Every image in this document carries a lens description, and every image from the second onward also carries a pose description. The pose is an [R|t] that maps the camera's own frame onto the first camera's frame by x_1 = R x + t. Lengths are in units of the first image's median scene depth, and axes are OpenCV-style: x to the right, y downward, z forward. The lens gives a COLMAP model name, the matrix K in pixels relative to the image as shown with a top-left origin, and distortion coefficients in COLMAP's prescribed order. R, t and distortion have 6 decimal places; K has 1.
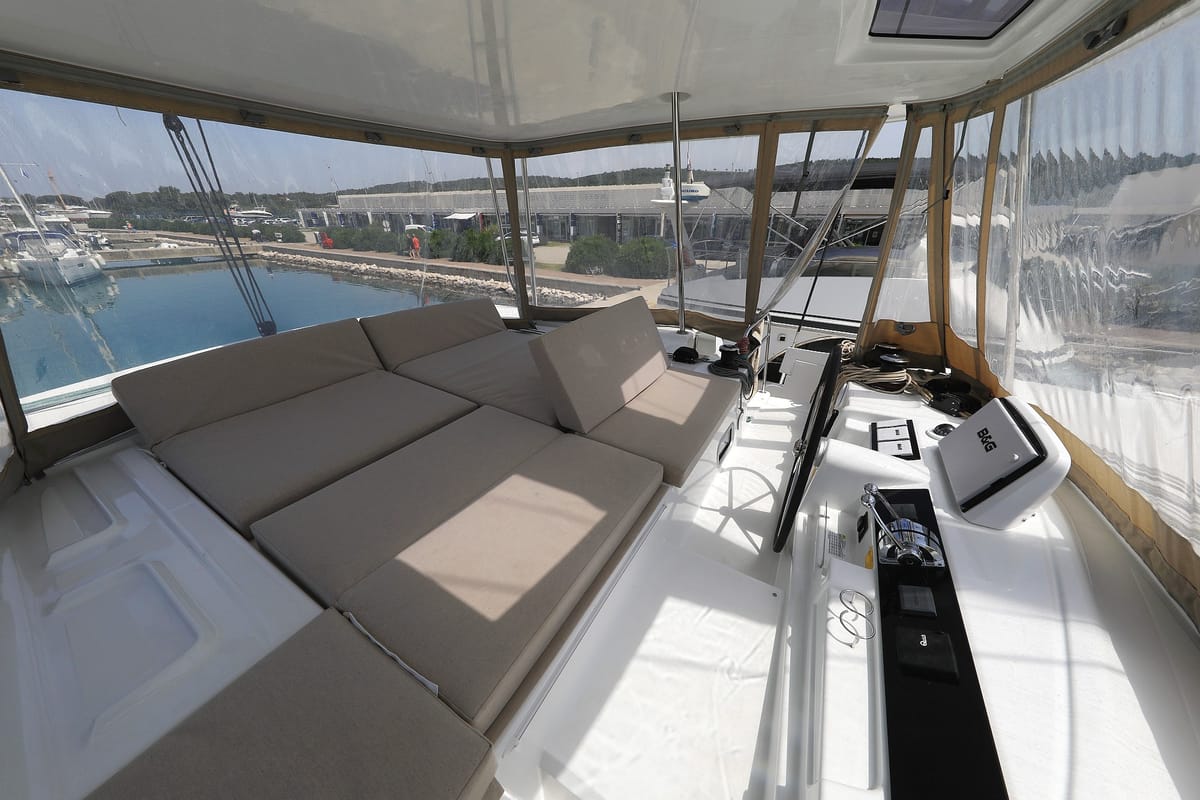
lens RADIAL K [[388.6, 0, 597.6], [0, 388.6, 404.1], [0, 0, 1]] dist [0.001069, 0.000032]
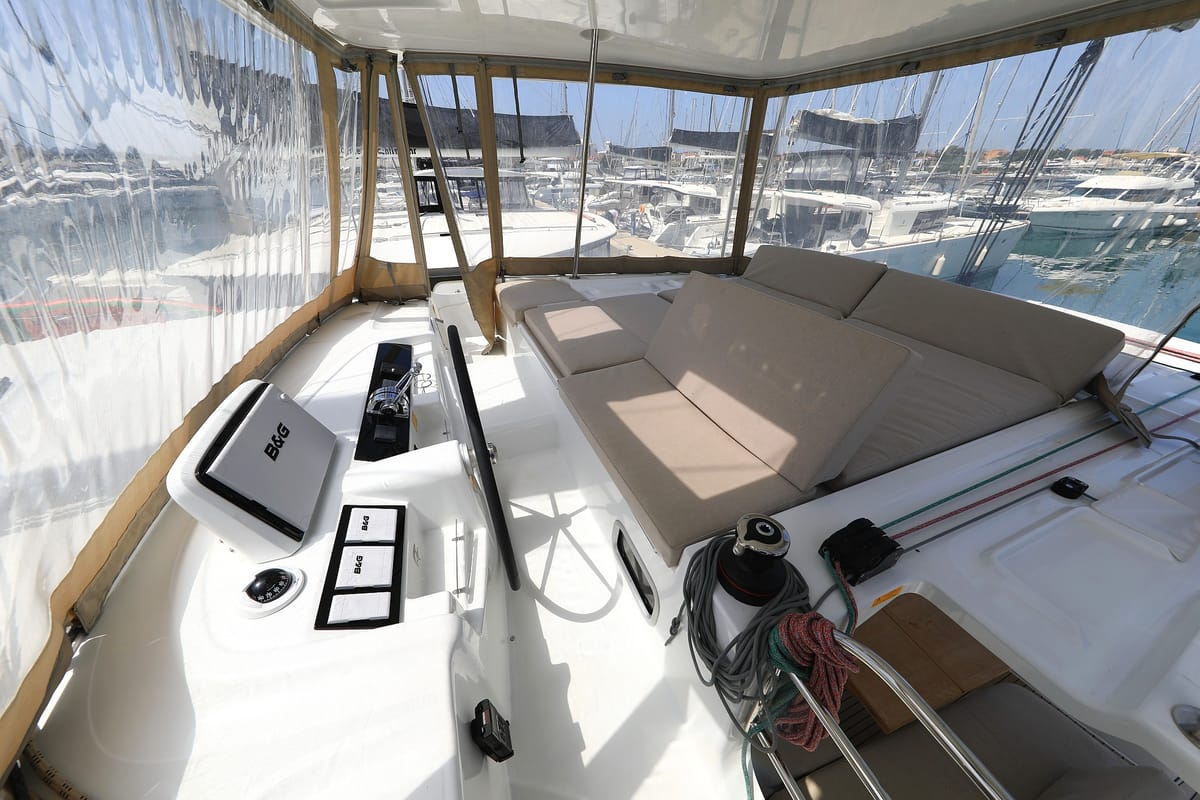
lens RADIAL K [[380.3, 0, 598.1], [0, 380.3, 402.8], [0, 0, 1]] dist [-0.000644, 0.000060]
pose [[-0.602271, 0.428936, -0.673263, 0.764091], [-0.345964, 0.619816, 0.704370, -0.514925], [0.719429, 0.657146, -0.224901, 1.116012]]
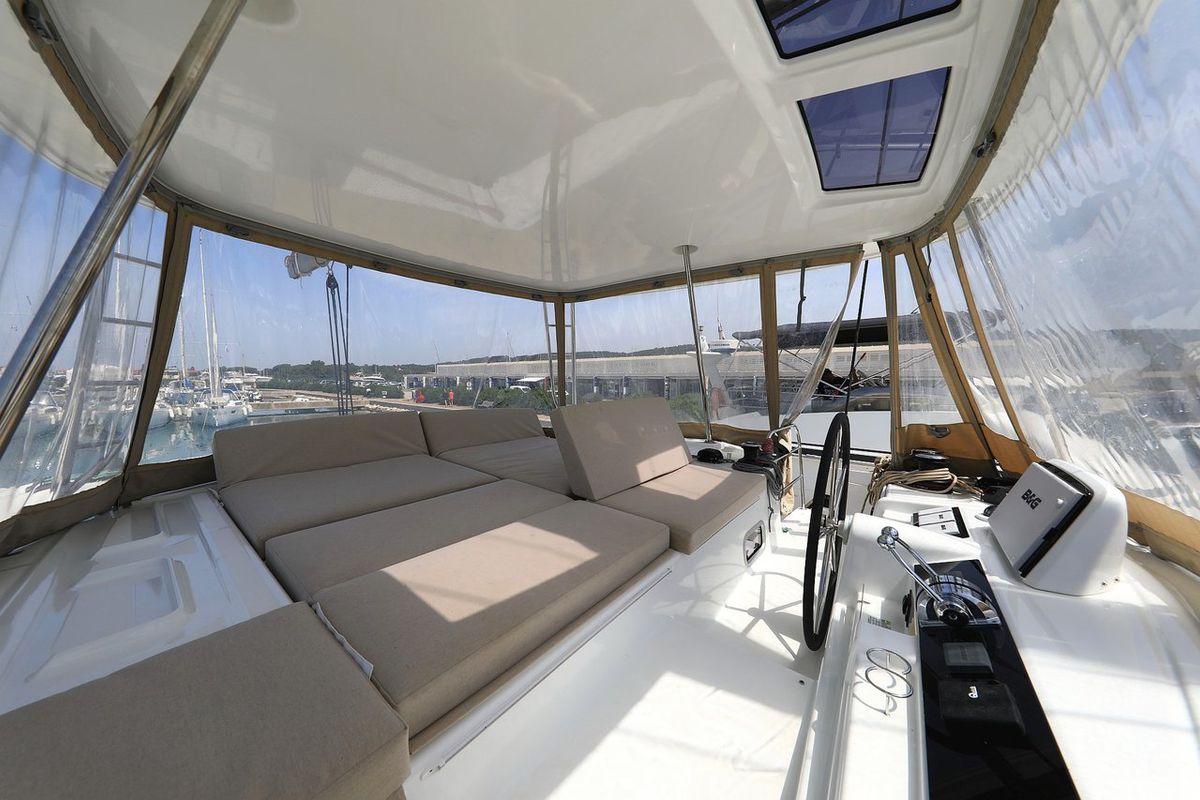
lens RADIAL K [[380.6, 0, 598.3], [0, 380.6, 404.1], [0, 0, 1]] dist [-0.000288, -0.000358]
pose [[0.990969, 0.012057, -0.133545, 0.094823], [-0.062308, 0.923298, -0.378996, 0.196898], [0.118732, 0.383895, 0.915712, 0.004721]]
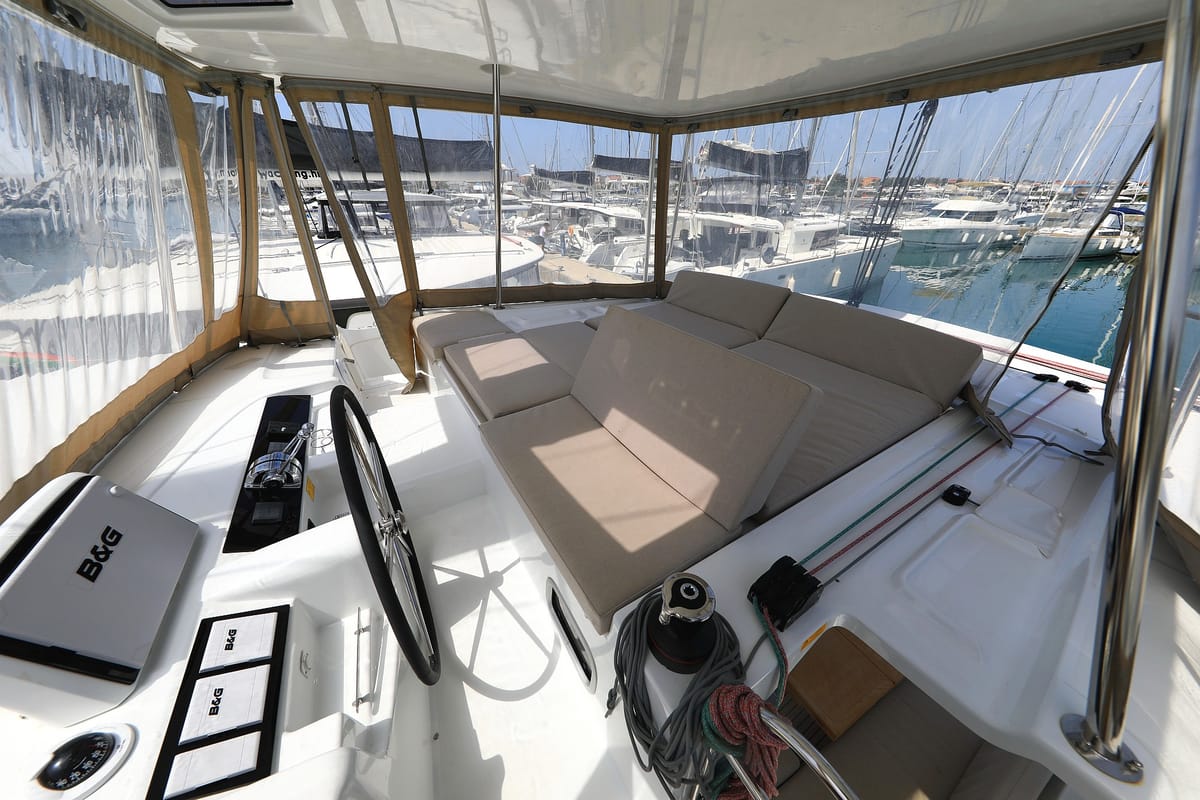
lens RADIAL K [[380.6, 0, 598.3], [0, 380.6, 404.1], [0, 0, 1]] dist [-0.000288, -0.000358]
pose [[-0.462134, 0.441627, -0.769024, 0.693529], [-0.391712, 0.676343, 0.623796, -0.542691], [0.795610, 0.589513, -0.139570, 1.108928]]
